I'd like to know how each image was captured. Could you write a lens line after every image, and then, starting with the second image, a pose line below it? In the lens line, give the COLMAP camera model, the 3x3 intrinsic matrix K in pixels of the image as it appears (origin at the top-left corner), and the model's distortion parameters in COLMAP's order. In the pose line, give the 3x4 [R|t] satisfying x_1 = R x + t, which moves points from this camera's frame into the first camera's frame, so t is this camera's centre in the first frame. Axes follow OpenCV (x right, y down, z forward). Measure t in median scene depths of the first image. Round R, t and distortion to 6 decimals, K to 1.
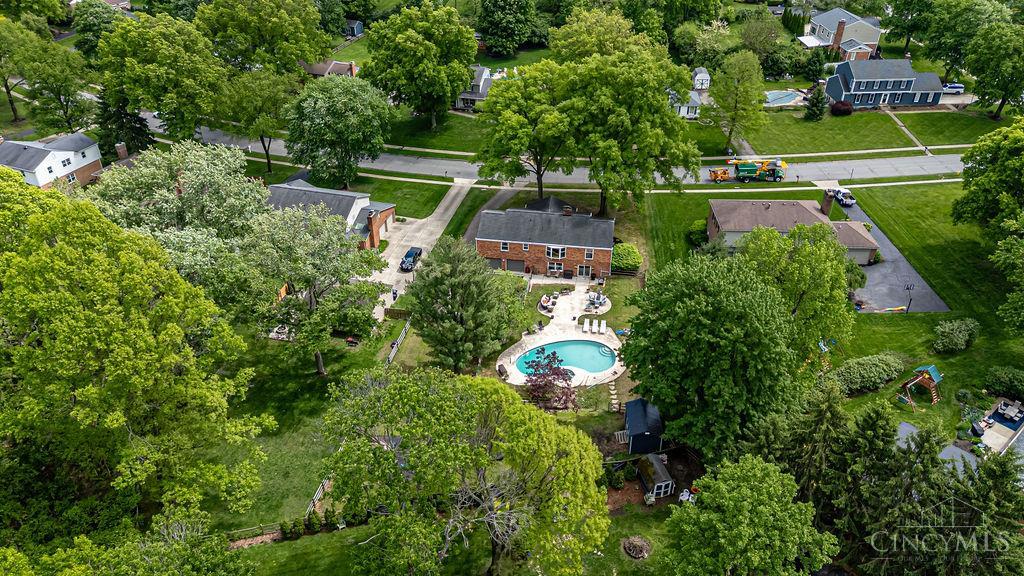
lens RADIAL K [[740.5, 0, 509.3], [0, 740.5, 286.5], [0, 0, 1]] dist [0.103163, -0.114926]
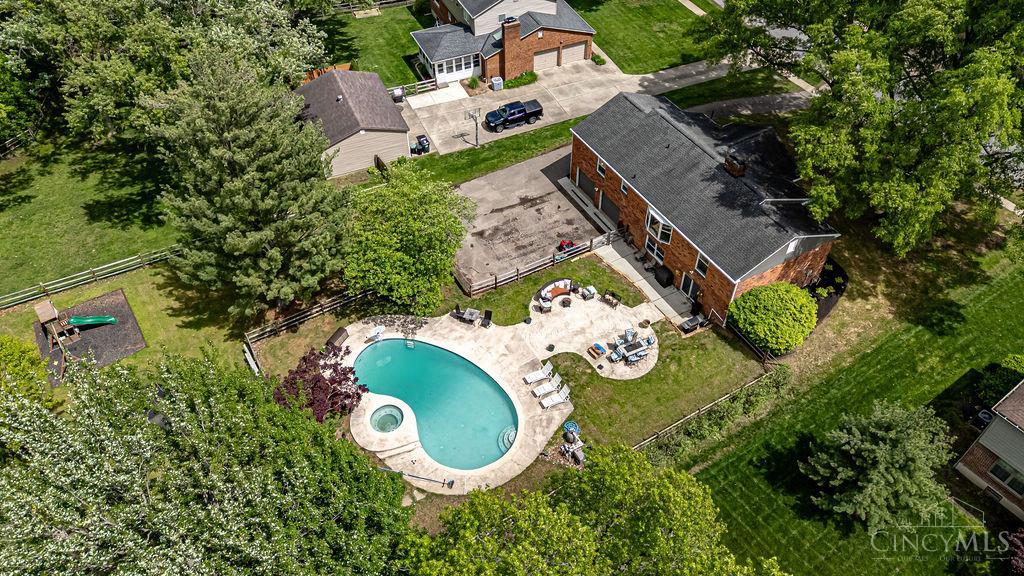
lens RADIAL K [[740.5, 0, 509.3], [0, 740.5, 286.5], [0, 0, 1]] dist [0.103163, -0.114926]
pose [[0.611753, 0.571023, -0.547440, 0.297060], [-0.431039, 0.820906, 0.374592, -0.155682], [0.663297, 0.006810, 0.748325, 0.547646]]
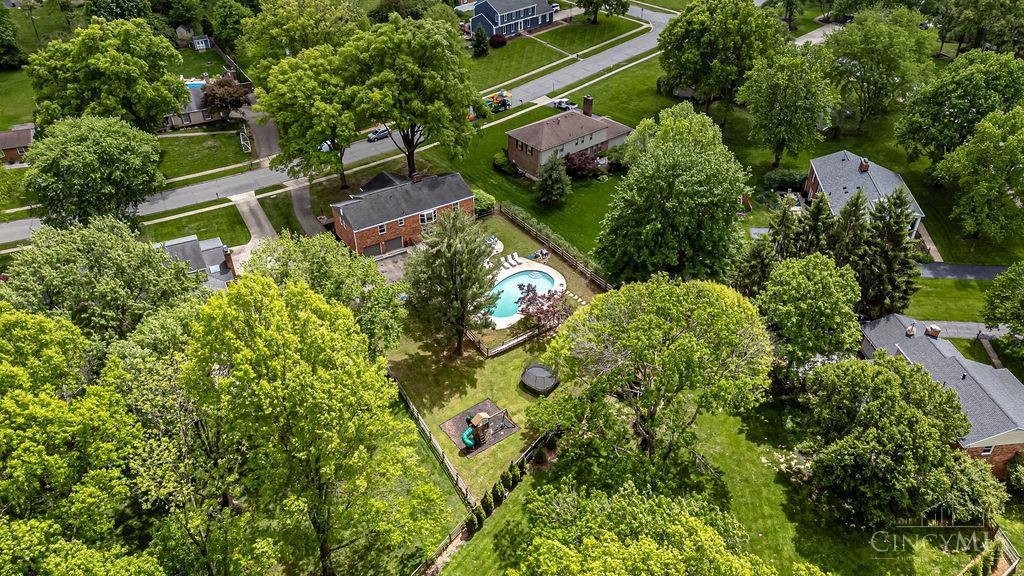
lens RADIAL K [[751.6, 0, 510.2], [0, 751.6, 284.4], [0, 0, 1]] dist [0.080501, -0.072770]
pose [[0.756195, -0.383214, 0.530393, -0.443011], [0.369330, 0.919073, 0.137476, -0.061387], [-0.540152, 0.091931, 0.836531, 0.057883]]
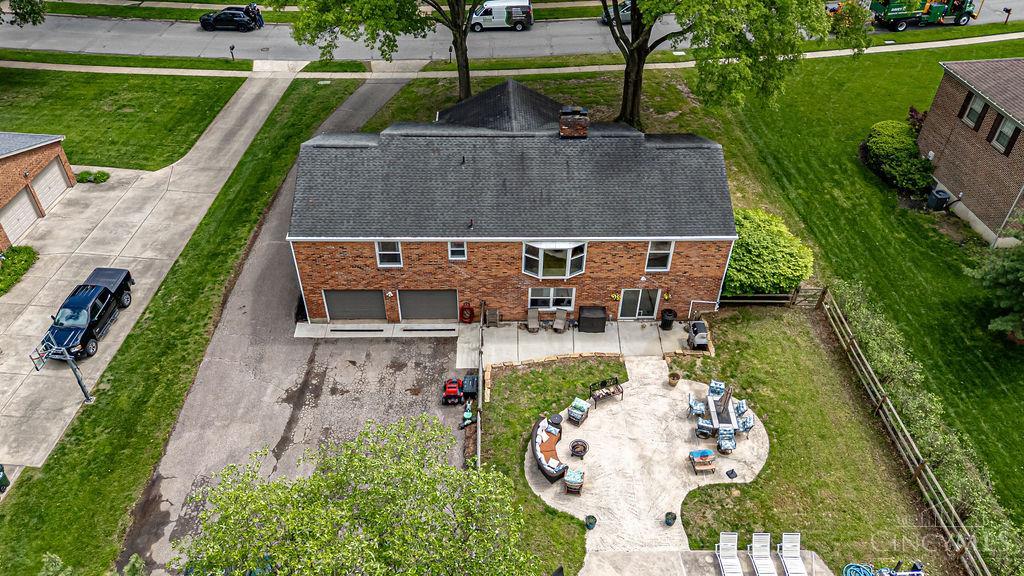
lens RADIAL K [[751.6, 0, 510.2], [0, 751.6, 284.4], [0, 0, 1]] dist [0.080501, -0.072770]
pose [[0.986019, -0.099865, 0.133393, 0.000579], [0.083926, 0.989196, 0.120195, -0.074756], [-0.143956, -0.107319, 0.983748, 0.677696]]
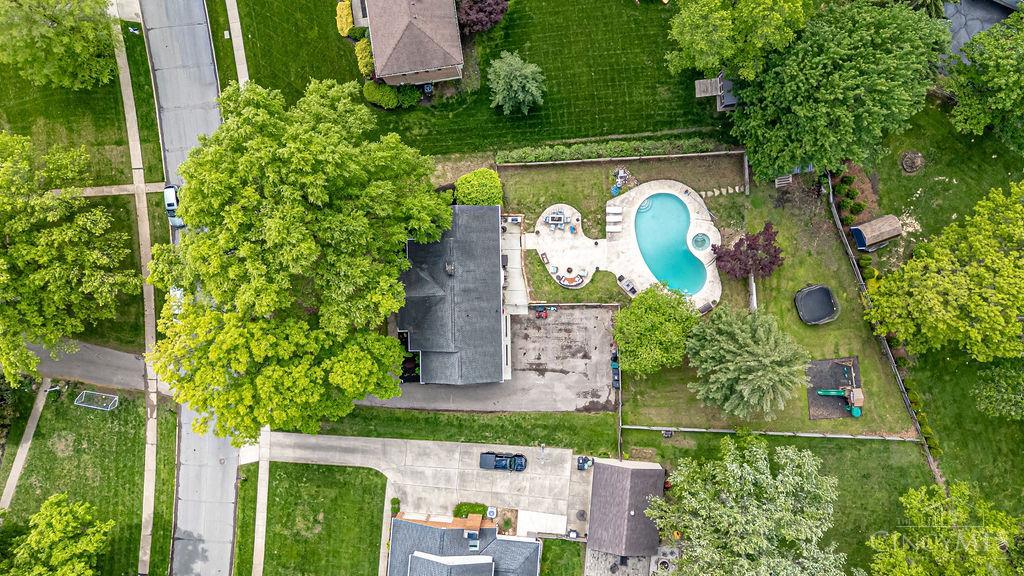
lens RADIAL K [[724.5, 0, 507.4], [0, 724.5, 286.5], [0, 0, 1]] dist [0.127695, -0.184845]
pose [[-0.167494, -0.985783, -0.013323, 0.061030], [0.577233, -0.109015, 0.809270, -0.656927], [-0.799217, 0.127858, 0.587286, 0.535697]]
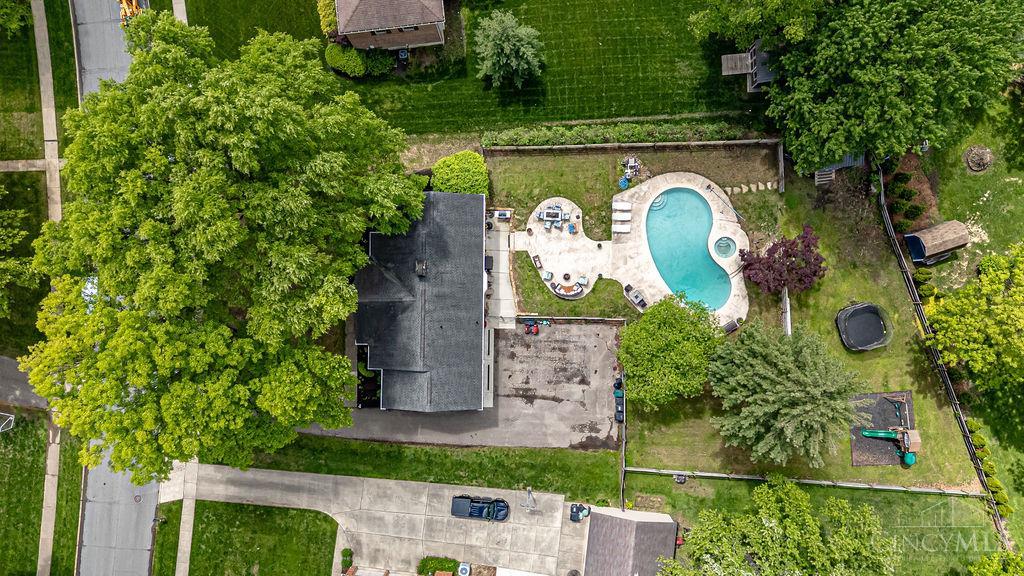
lens RADIAL K [[740.5, 0, 509.3], [0, 740.5, 286.5], [0, 0, 1]] dist [0.103163, -0.114926]
pose [[-0.139424, -0.990021, 0.020475, 0.041661], [0.570531, -0.063413, 0.818824, -0.556676], [-0.809355, 0.125846, 0.573679, 0.601342]]
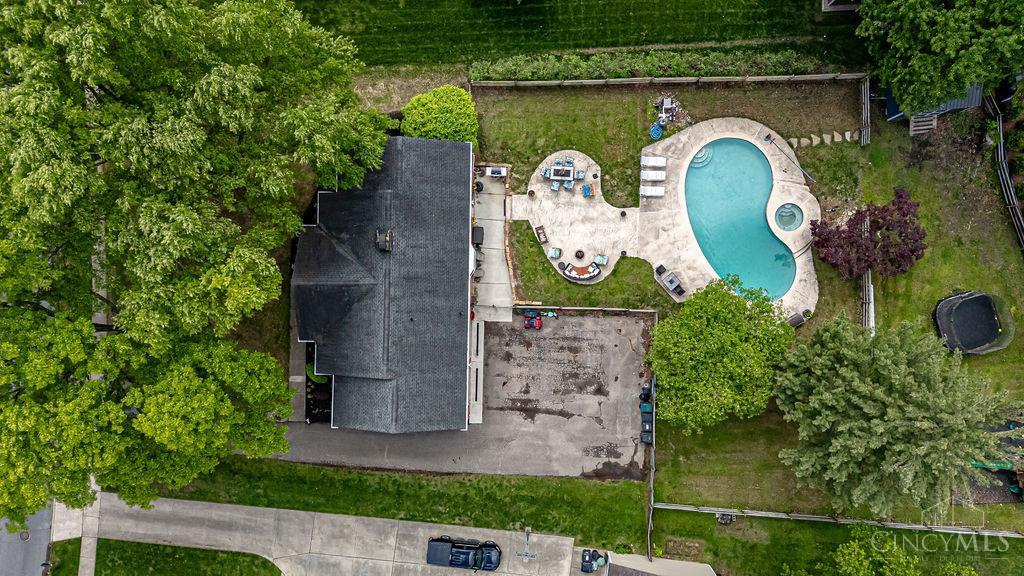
lens RADIAL K [[751.6, 0, 510.2], [0, 751.6, 284.4], [0, 0, 1]] dist [0.080501, -0.072770]
pose [[-0.131195, -0.991354, 0.002150, 0.041568], [0.573070, -0.074070, 0.816152, -0.431280], [-0.808936, 0.108307, 0.577833, 0.683202]]
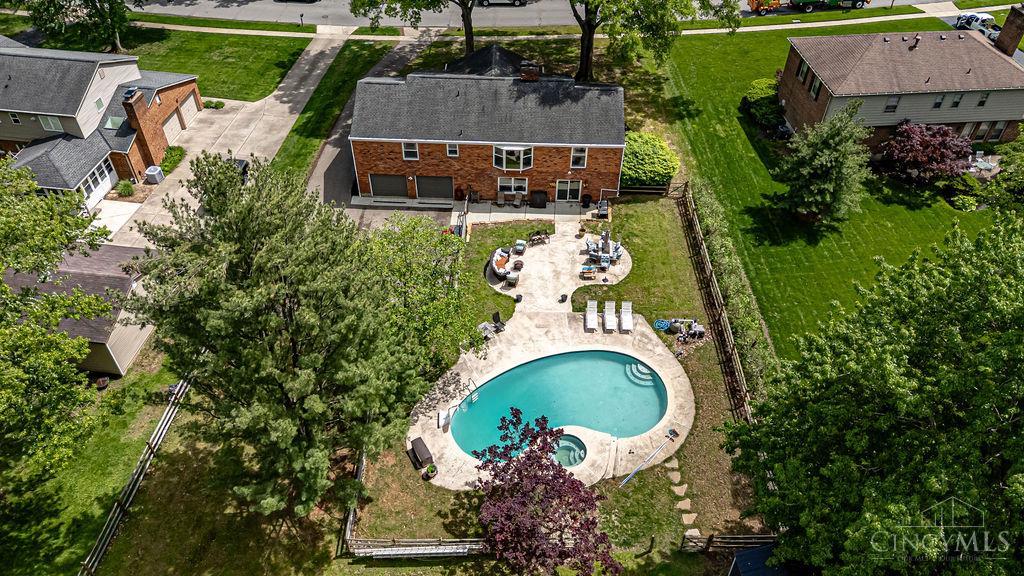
lens RADIAL K [[751.6, 0, 510.2], [0, 751.6, 284.4], [0, 0, 1]] dist [0.080501, -0.072770]
pose [[0.993125, -0.072686, 0.091762, 0.007504], [0.057412, 0.985557, 0.159313, -0.042553], [-0.102016, -0.152950, 0.982954, 0.475881]]
